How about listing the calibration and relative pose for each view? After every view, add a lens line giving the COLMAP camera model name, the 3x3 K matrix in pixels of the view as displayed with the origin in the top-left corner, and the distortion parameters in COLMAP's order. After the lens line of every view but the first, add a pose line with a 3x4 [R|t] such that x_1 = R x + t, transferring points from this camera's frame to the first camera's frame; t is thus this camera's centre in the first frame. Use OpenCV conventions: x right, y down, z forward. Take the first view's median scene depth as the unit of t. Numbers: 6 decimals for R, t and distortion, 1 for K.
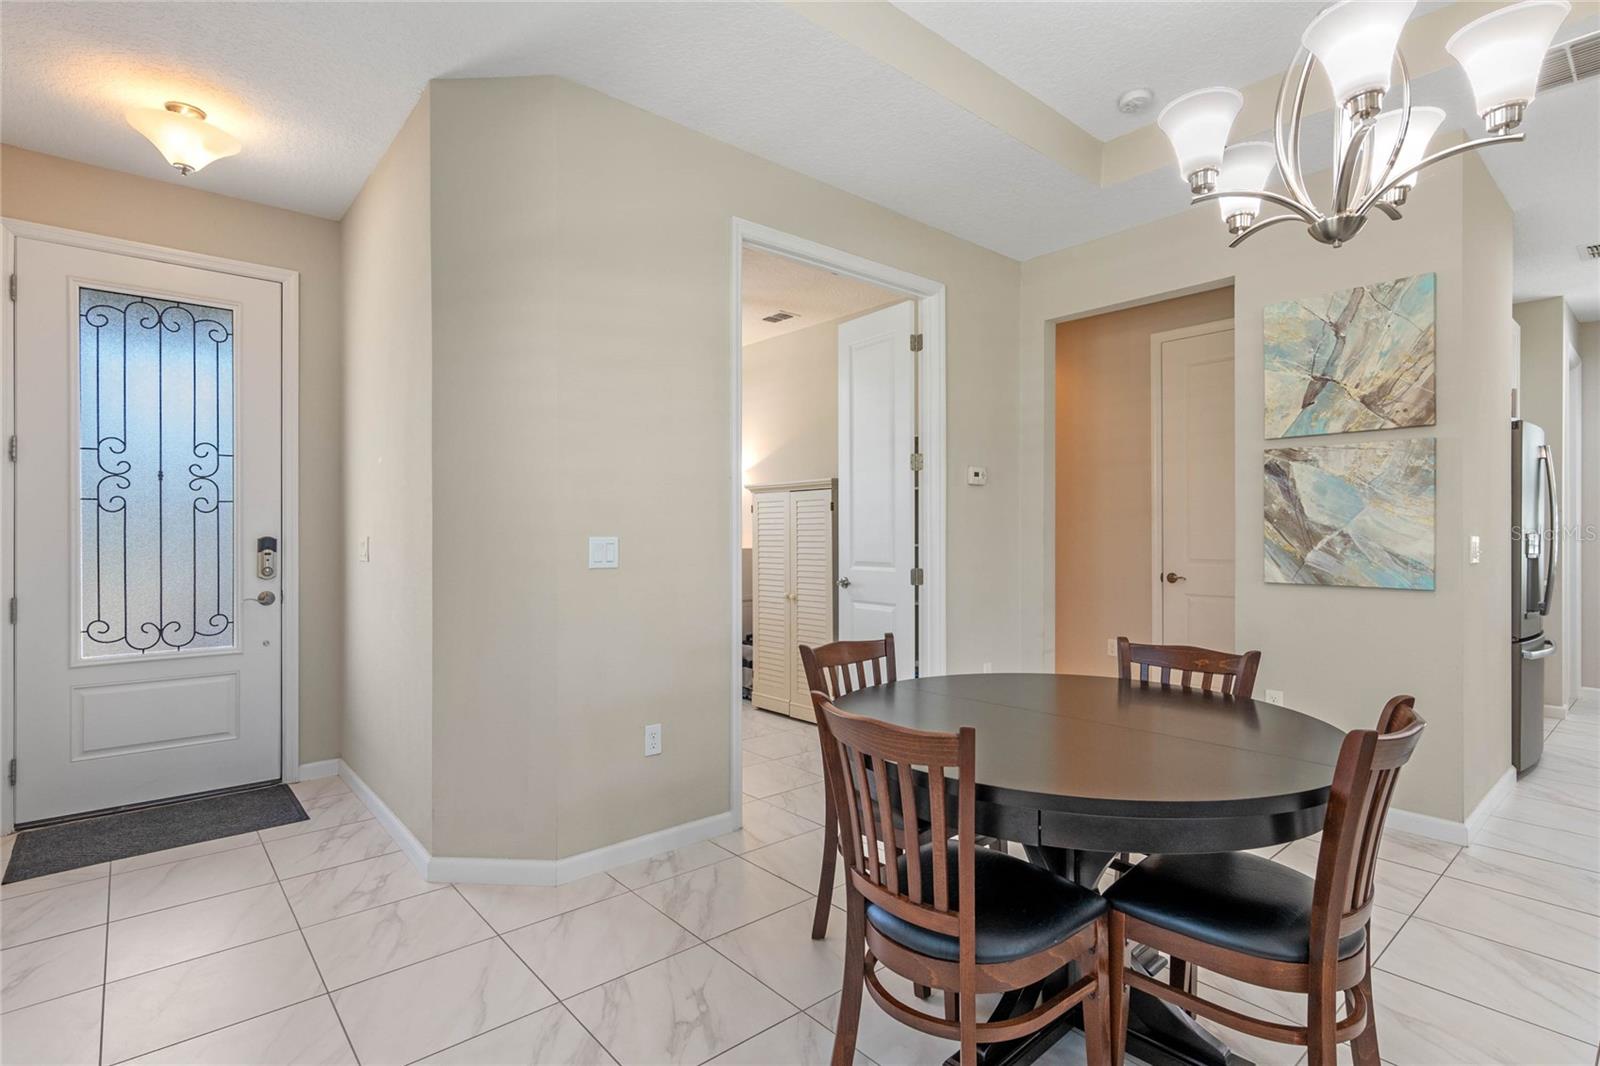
lens RADIAL K [[781.2, 0, 801.8], [0, 781.2, 533.0], [0, 0, 1]] dist [0.002007, 0.000475]
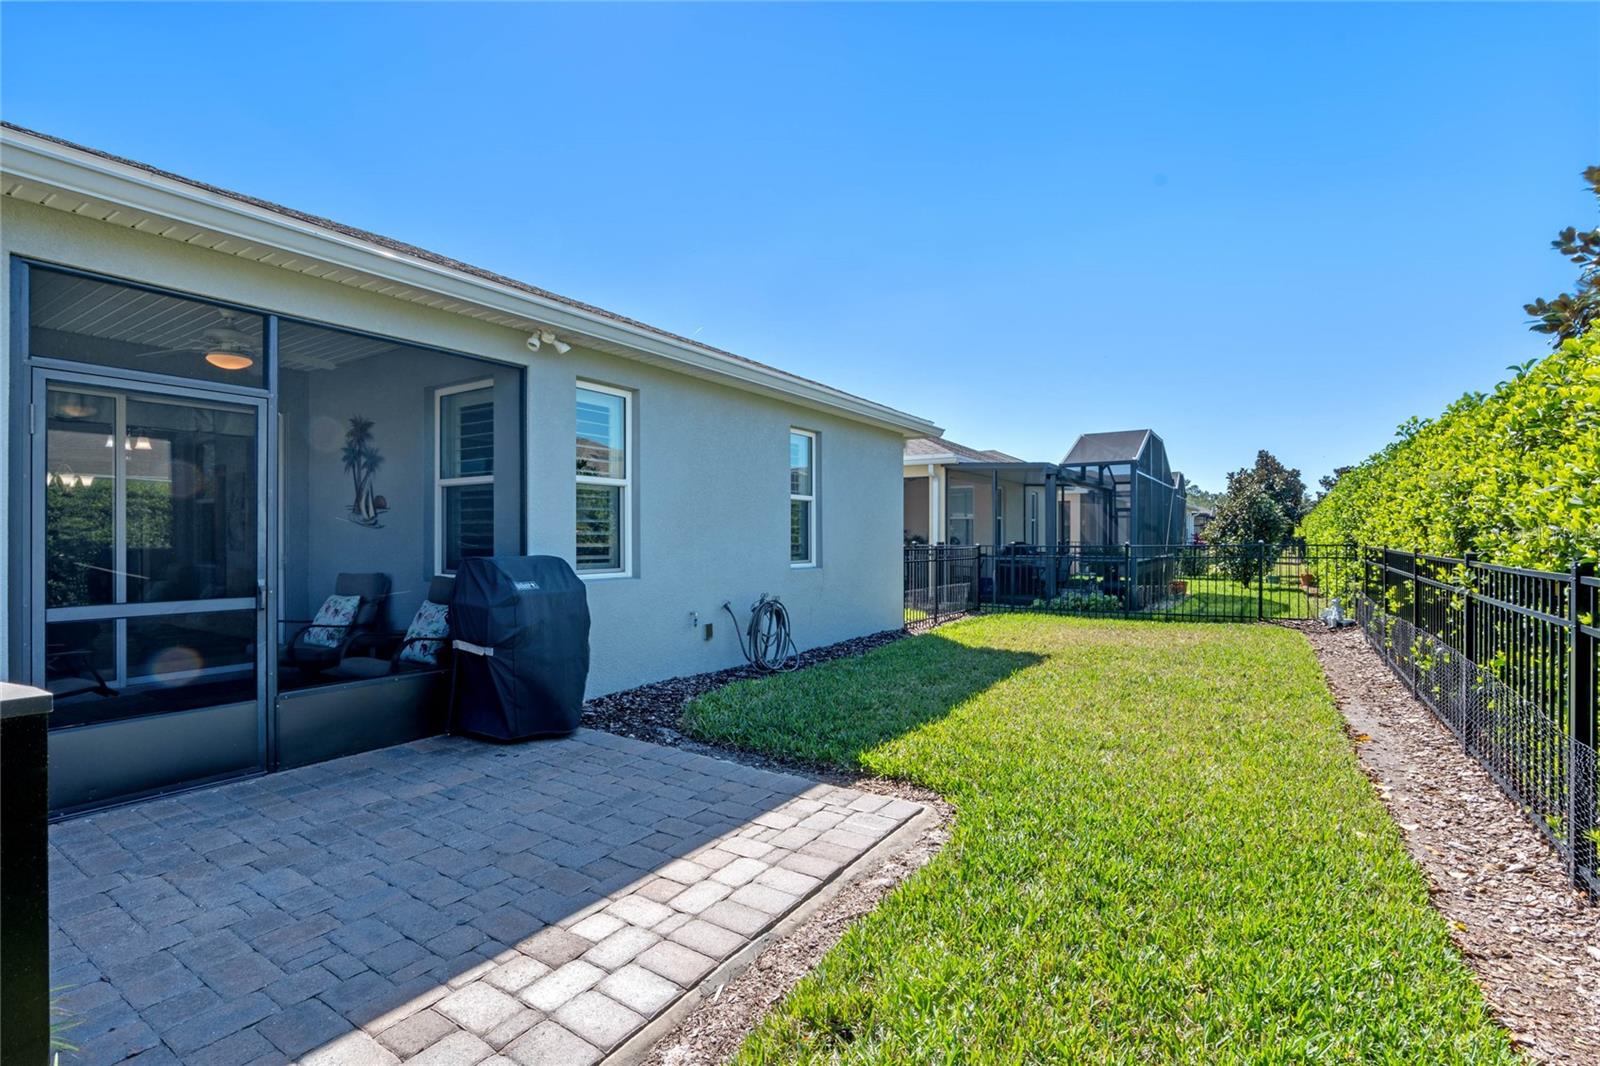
lens RADIAL K [[742.5, 0, 806.6], [0, 742.5, 533.2], [0, 0, 1]] dist [-0.026358, 0.008694]
pose [[0.960372, -0.002690, 0.278708, 2.366812], [0.003341, 0.999993, -0.001864, 0.003830], [-0.278701, 0.002721, 0.960374, -3.233703]]
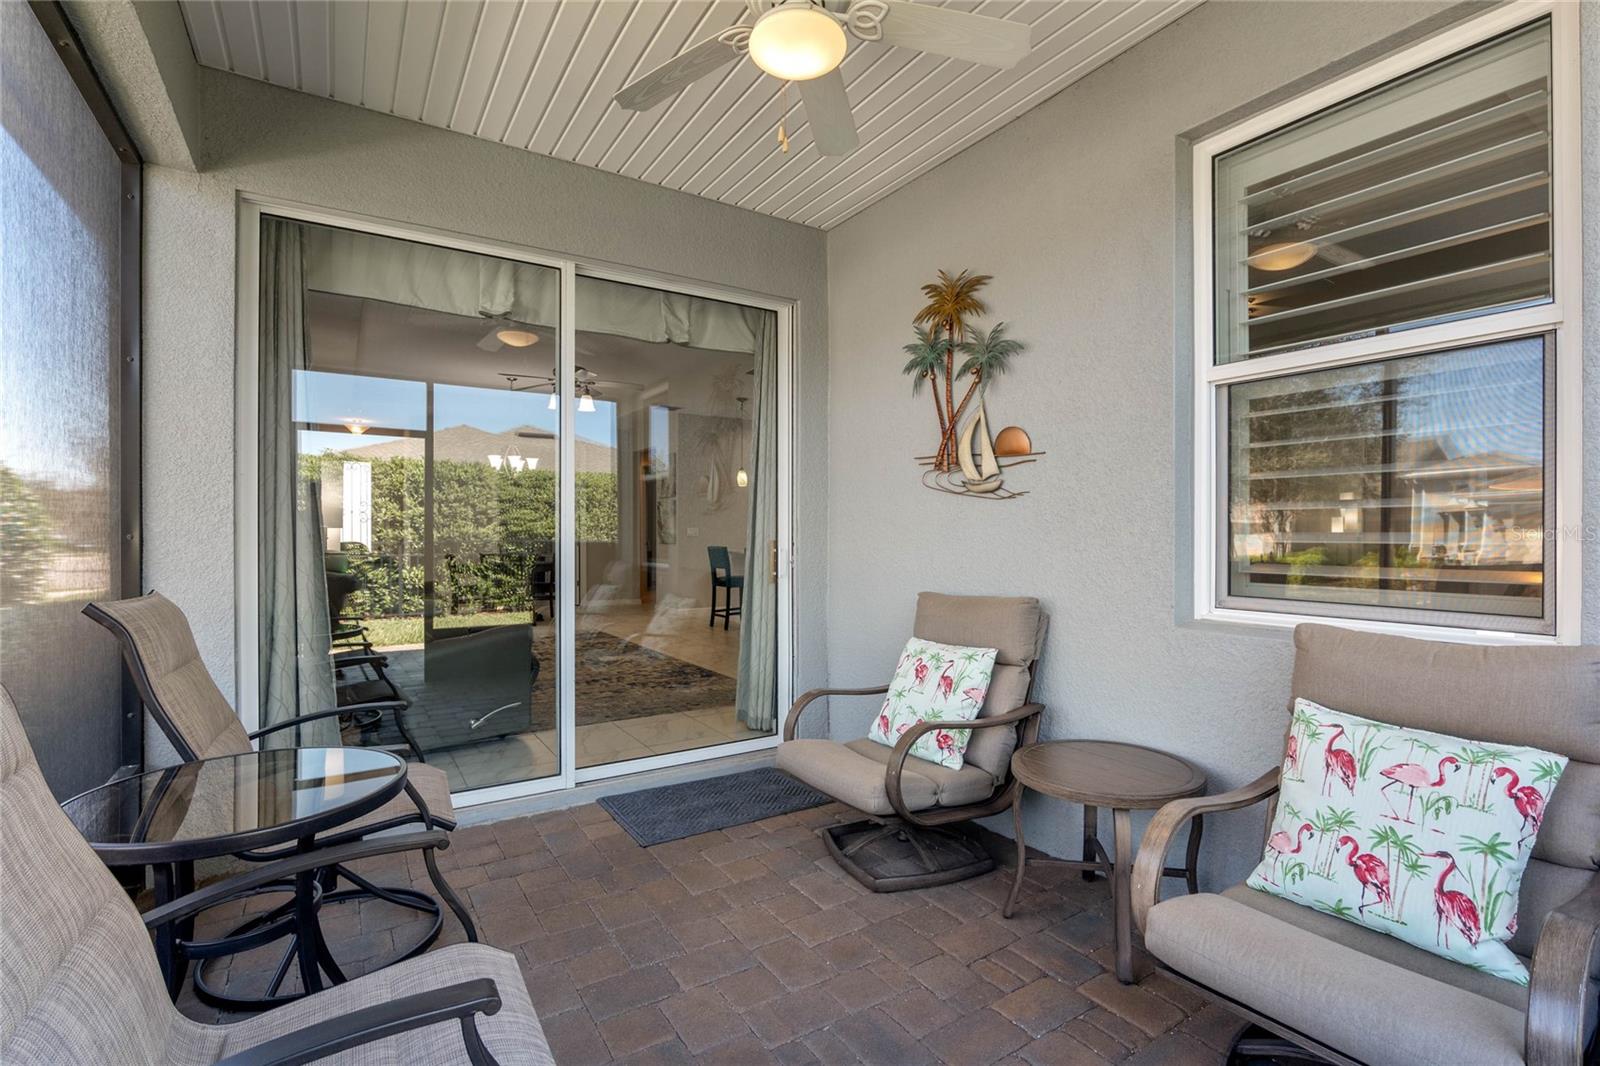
lens RADIAL K [[739.1, 0, 806.6], [0, 739.1, 534.1], [0, 0, 1]] dist [-0.026484, 0.008853]
pose [[0.988969, -0.000818, -0.148117, 1.725185], [0.000959, 0.999999, 0.000882, 0.025475], [0.148116, -0.001015, 0.988969, -1.995770]]
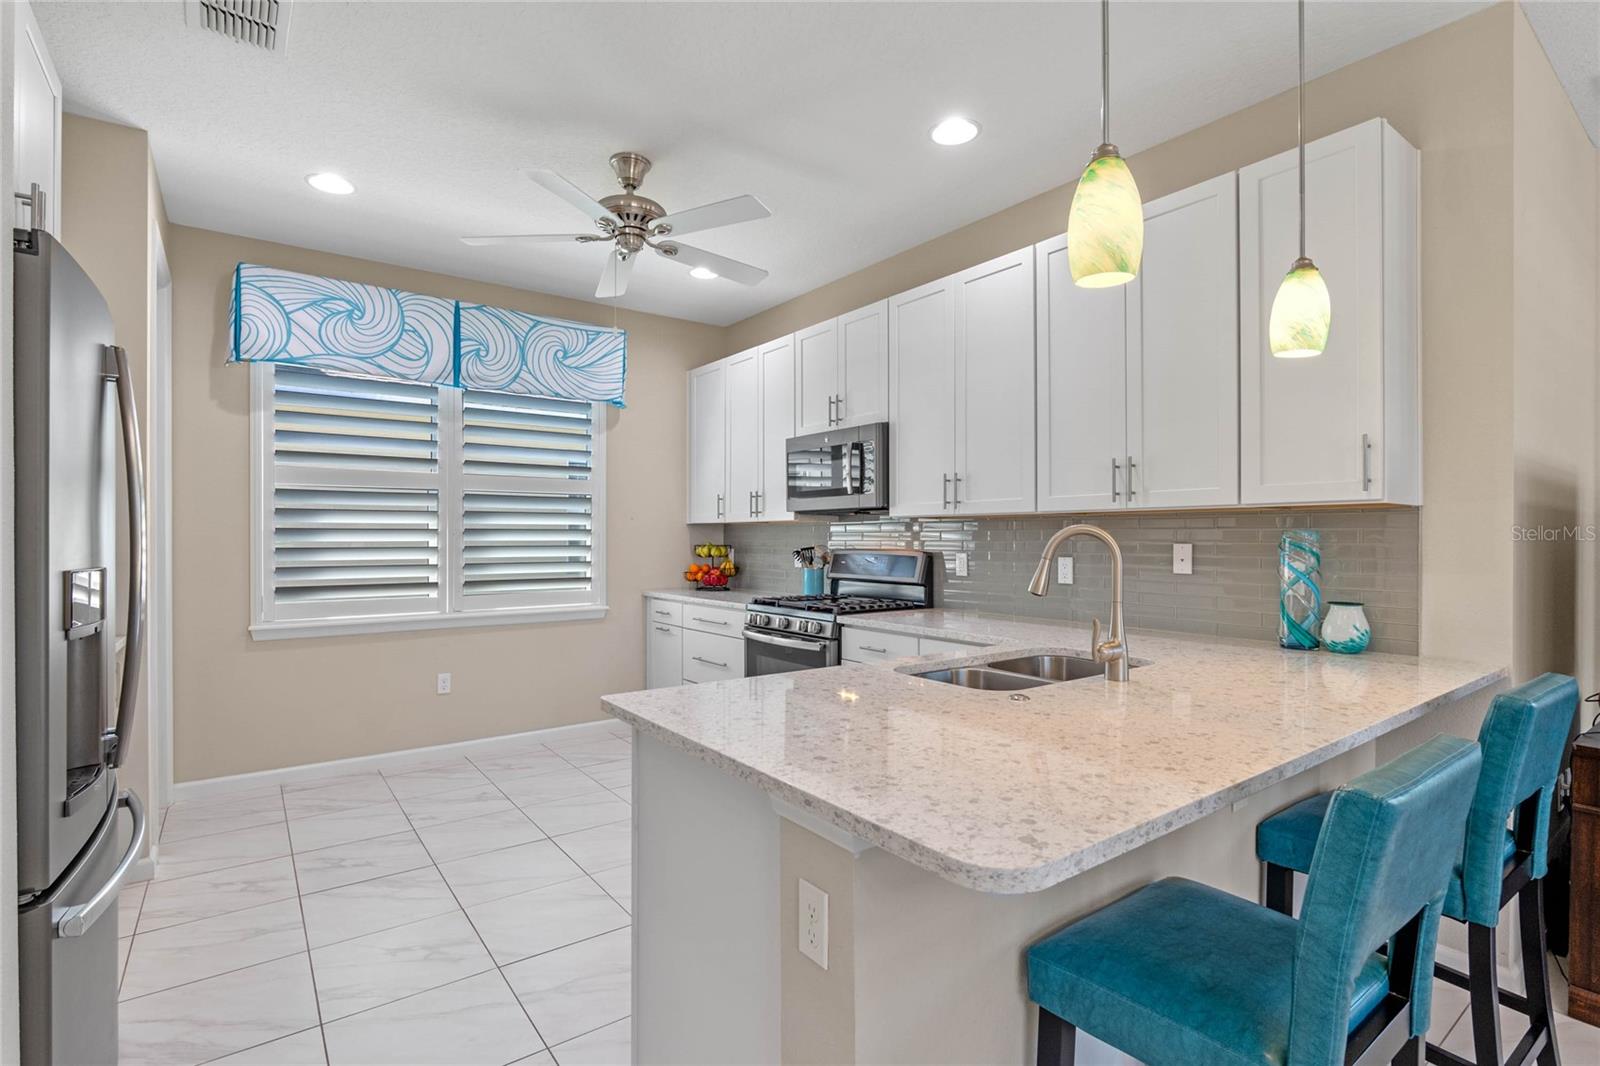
lens RADIAL K [[760.9, 0, 802.6], [0, 760.9, 538.7], [0, 0, 1]] dist [-0.002831, 0.000192]
pose [[0.079450, -0.002308, 0.996836, 0.709656], [-0.002441, 0.999994, 0.002510, -0.017655], [-0.996836, -0.002633, 0.079443, 0.745194]]
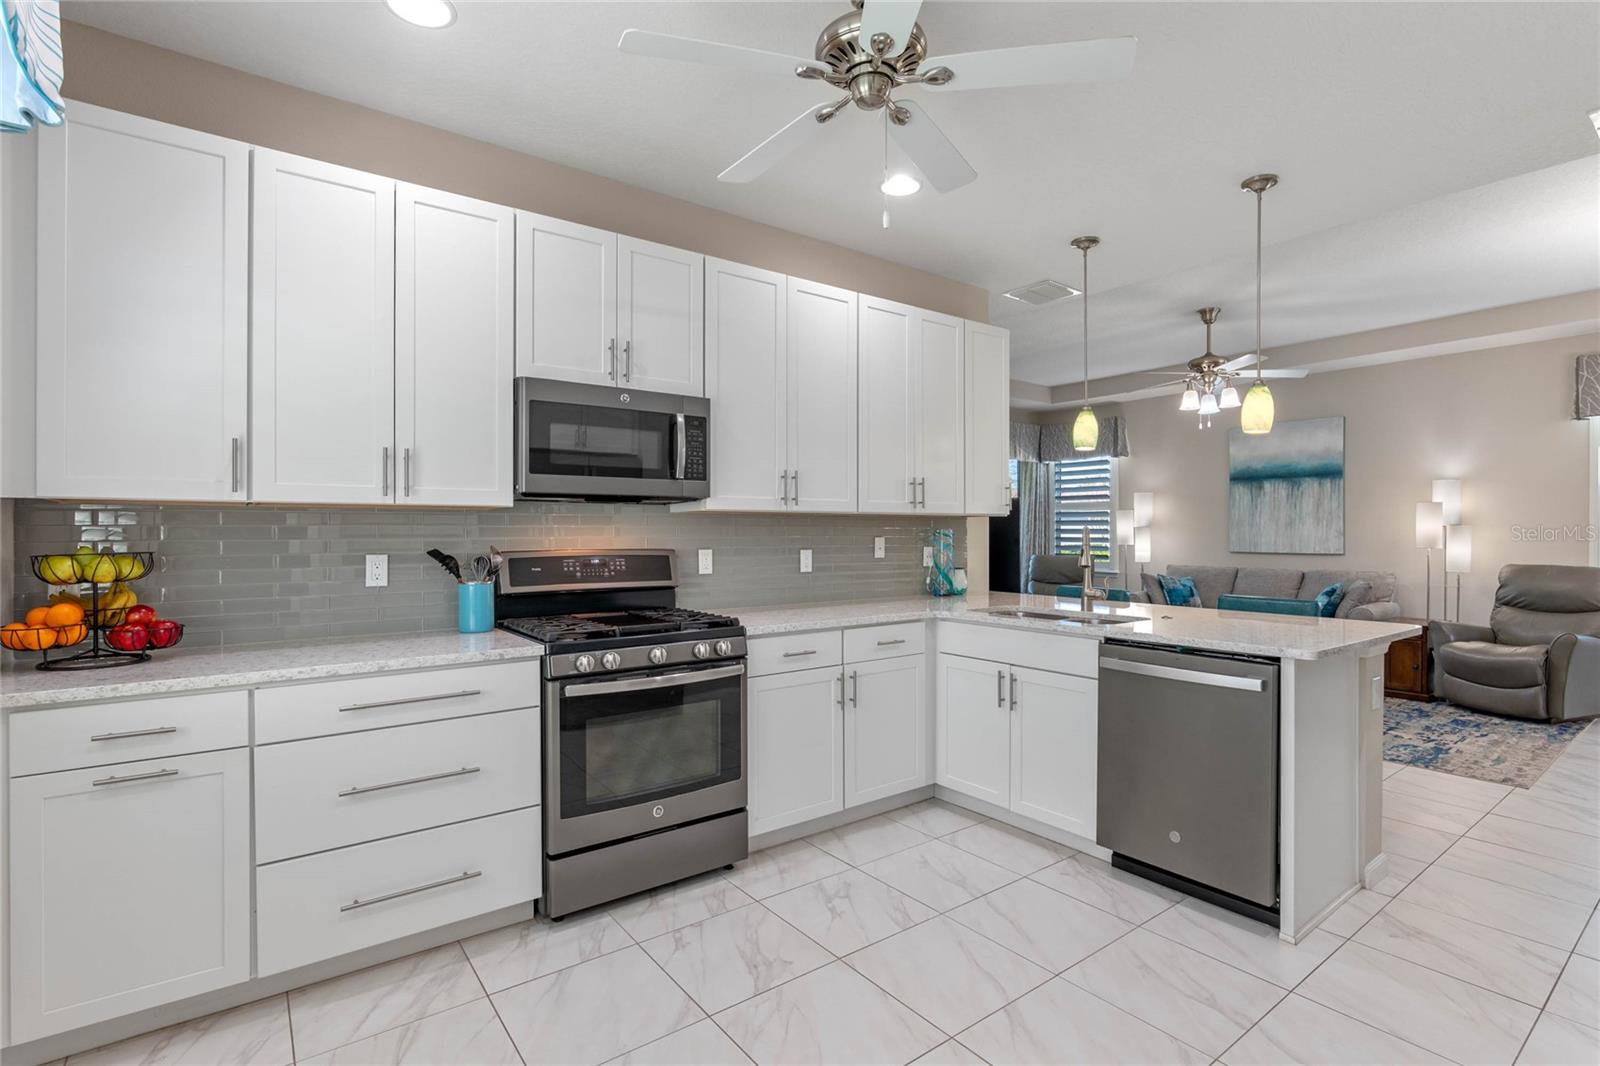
lens RADIAL K [[760.8, 0, 793.8], [0, 760.8, 530.1], [0, 0, 1]] dist [-0.029376, 0.009297]
pose [[-0.996864, -0.000695, 0.079134, 1.616624], [-0.001011, 0.999992, -0.003951, -0.017787], [-0.079130, -0.004019, -0.996856, 1.627616]]
